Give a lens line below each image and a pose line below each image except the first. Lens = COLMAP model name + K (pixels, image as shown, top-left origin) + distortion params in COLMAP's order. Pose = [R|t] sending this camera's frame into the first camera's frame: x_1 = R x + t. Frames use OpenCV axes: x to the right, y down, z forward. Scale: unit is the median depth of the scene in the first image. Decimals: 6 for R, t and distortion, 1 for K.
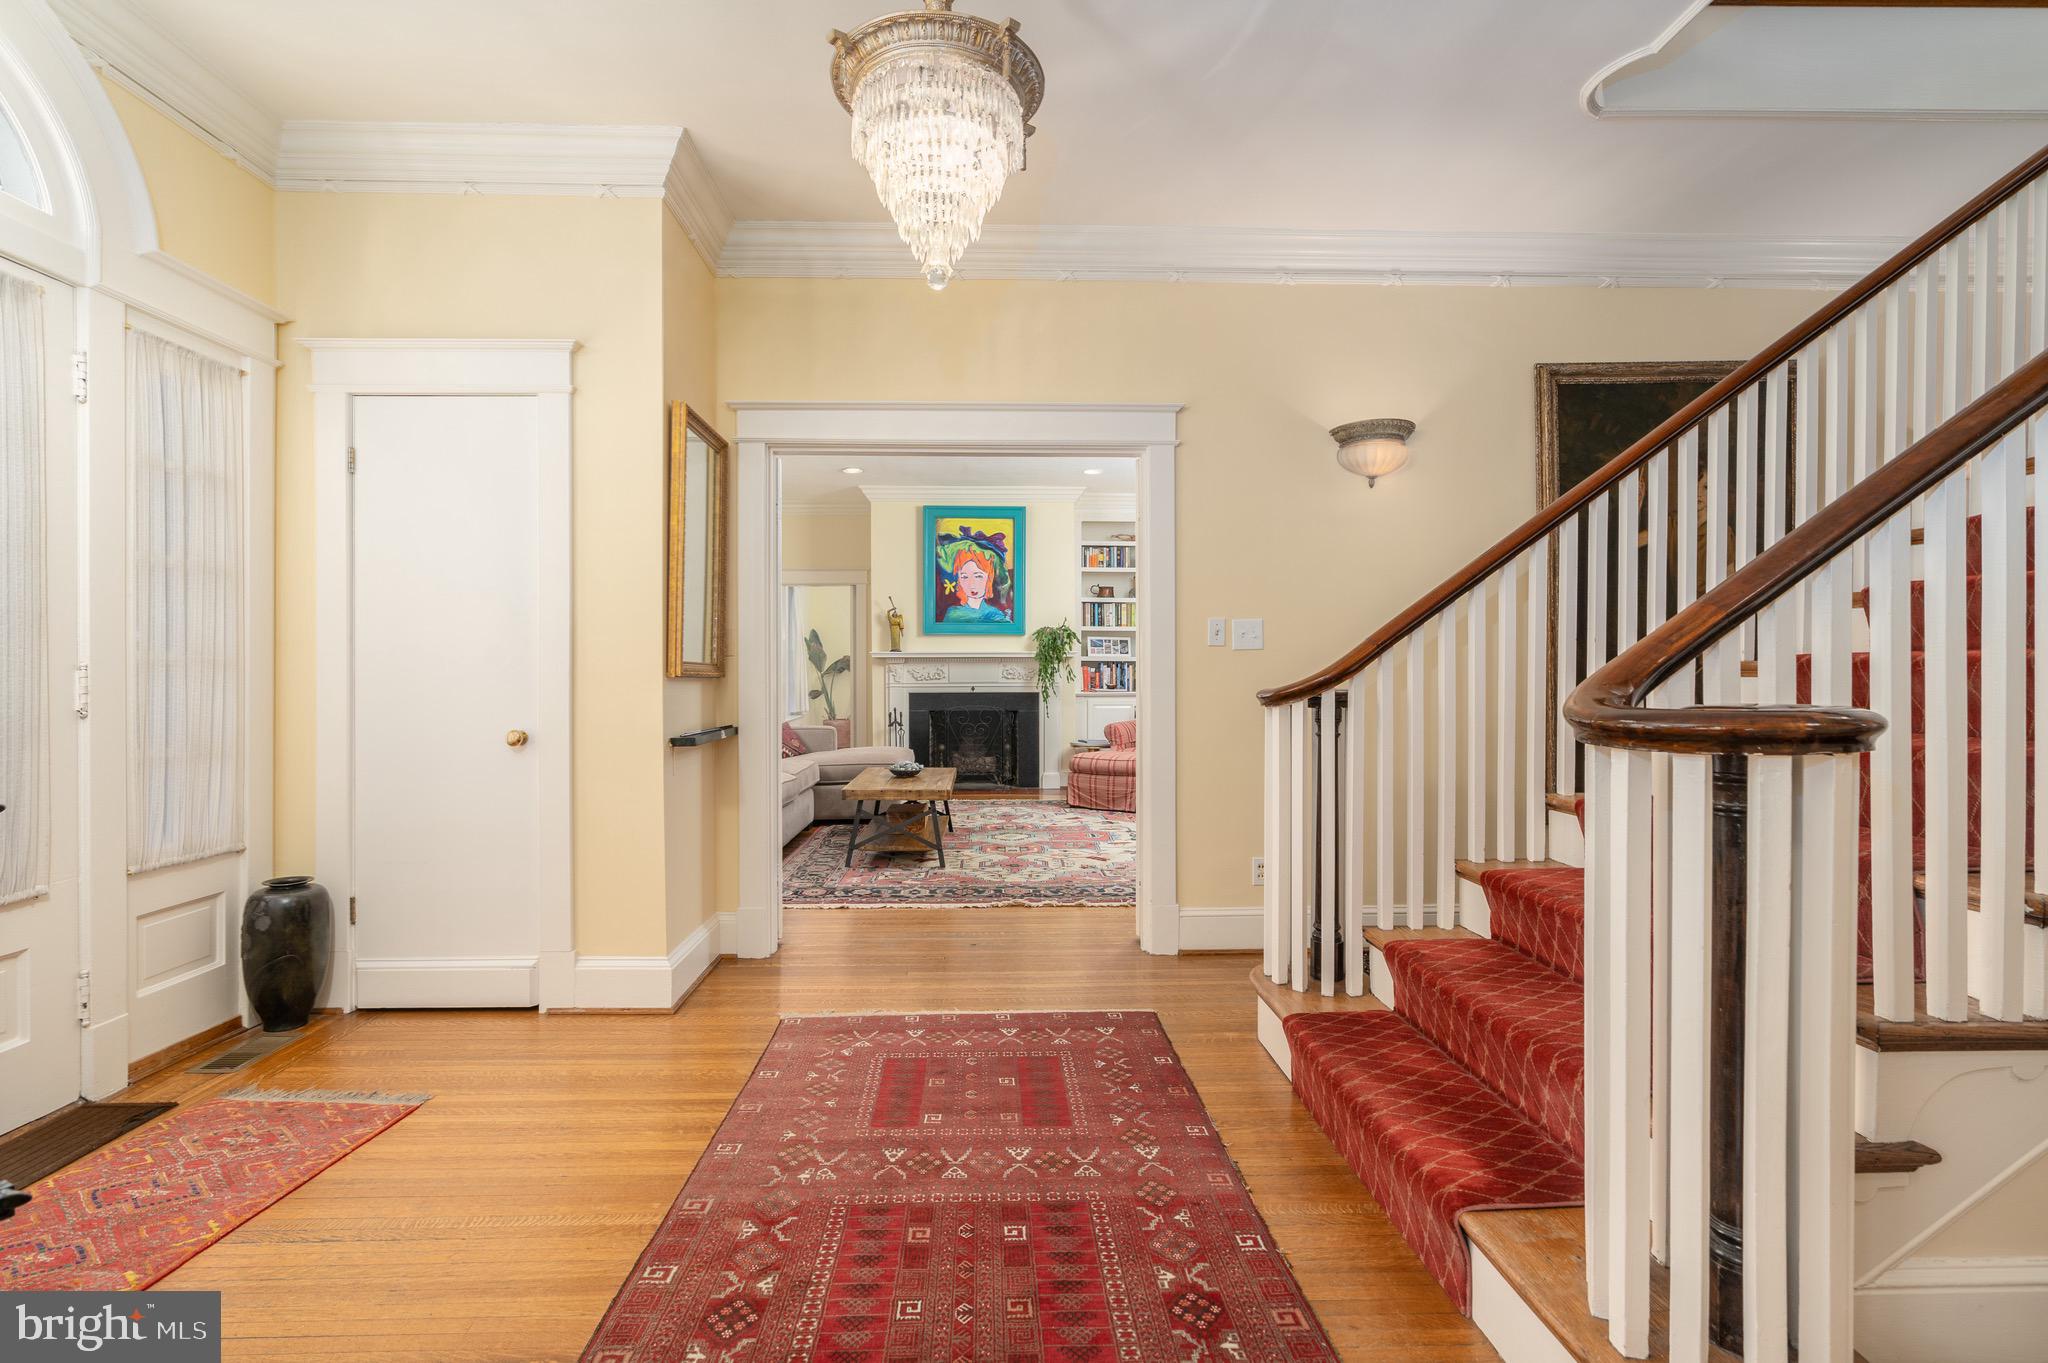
lens RADIAL K [[944.4, 0, 1027.5], [0, 944.4, 673.4], [0, 0, 1]] dist [-0.004941, 0.000522]
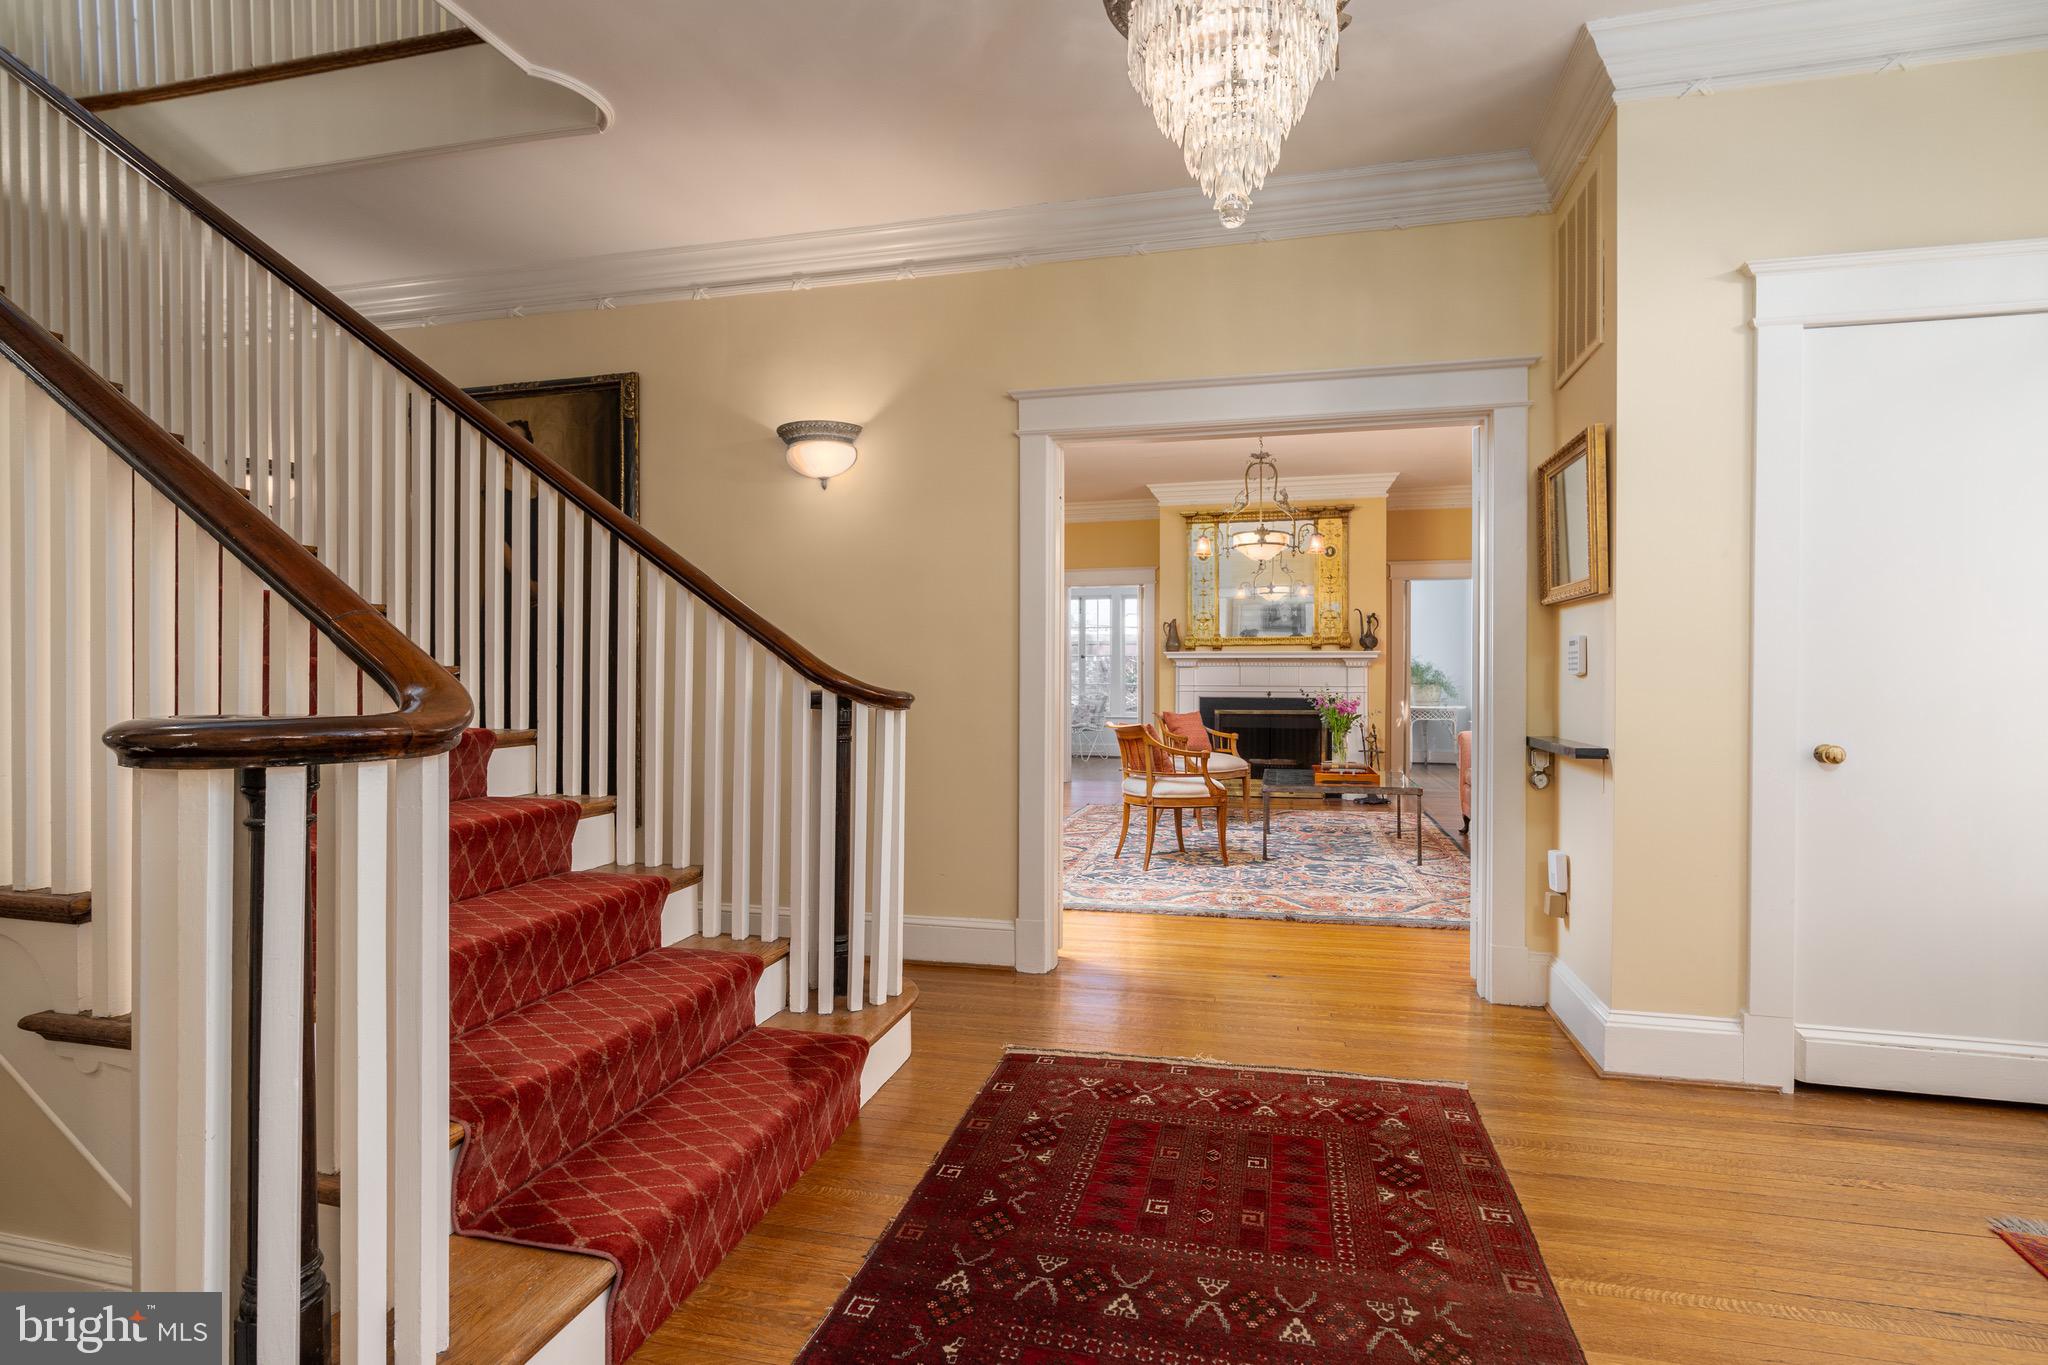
lens RADIAL K [[944.4, 0, 1020.8], [0, 944.4, 685.4], [0, 0, 1]] dist [-0.004941, 0.000522]
pose [[-0.950457, -0.000678, 0.310854, -0.191187], [0.001858, 0.999967, 0.007861, 0.015220], [-0.310849, 0.008049, -0.950425, 2.022669]]
